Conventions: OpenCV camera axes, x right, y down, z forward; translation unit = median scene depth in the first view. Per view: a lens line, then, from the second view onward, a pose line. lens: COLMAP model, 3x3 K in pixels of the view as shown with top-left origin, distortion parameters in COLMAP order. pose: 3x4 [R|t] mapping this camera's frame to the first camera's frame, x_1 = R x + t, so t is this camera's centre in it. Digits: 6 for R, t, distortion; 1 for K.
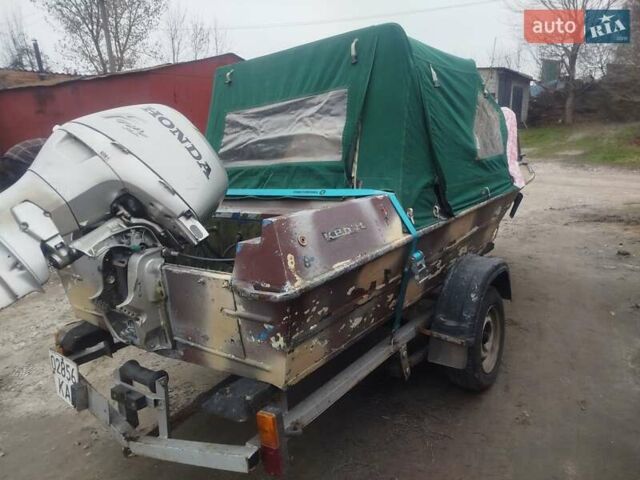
lens RADIAL K [[444.1, 0, 320.0], [0, 444.1, 240.0], [0, 0, 1]] dist [0.073721, -0.079840]
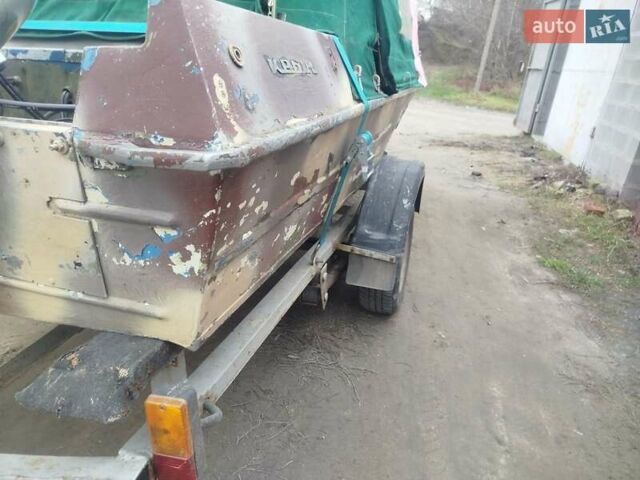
lens RADIAL K [[444.1, 0, 320.0], [0, 444.1, 240.0], [0, 0, 1]] dist [0.073721, -0.079840]
pose [[0.935996, -0.017263, 0.351587, -0.112719], [-0.039456, 0.987358, 0.153520, 0.103925], [-0.349792, -0.157566, 0.923482, 0.420805]]
